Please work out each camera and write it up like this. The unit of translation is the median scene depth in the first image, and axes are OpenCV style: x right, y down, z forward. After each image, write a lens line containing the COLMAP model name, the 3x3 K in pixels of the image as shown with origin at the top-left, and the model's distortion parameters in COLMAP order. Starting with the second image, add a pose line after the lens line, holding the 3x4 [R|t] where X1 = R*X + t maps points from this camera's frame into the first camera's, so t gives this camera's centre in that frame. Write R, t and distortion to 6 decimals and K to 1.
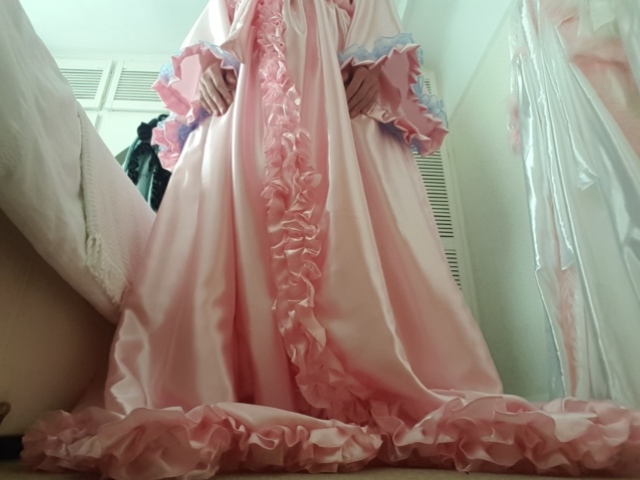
lens RADIAL K [[408.8, 0, 318.9], [0, 408.8, 244.5], [0, 0, 1]] dist [-0.000894, 0.030416]
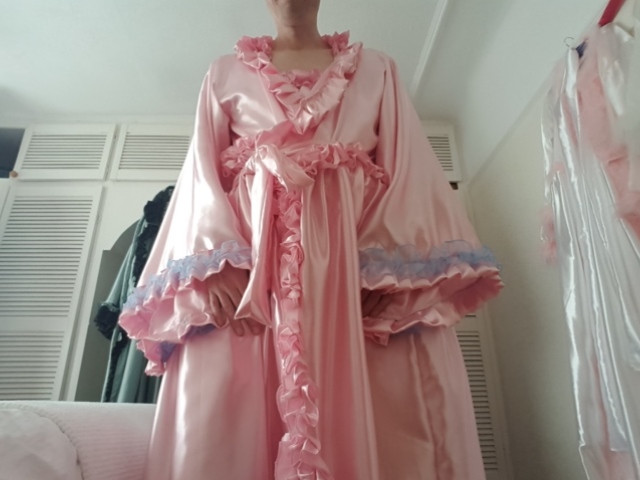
lens RADIAL K [[408.8, 0, 316.9], [0, 408.8, 240.8], [0, 0, 1]] dist [-0.000894, 0.030416]
pose [[0.999578, -0.009622, -0.027391, -0.020042], [0.010927, 0.998792, 0.047910, -0.398894], [0.026897, -0.048189, 0.998476, 0.083999]]
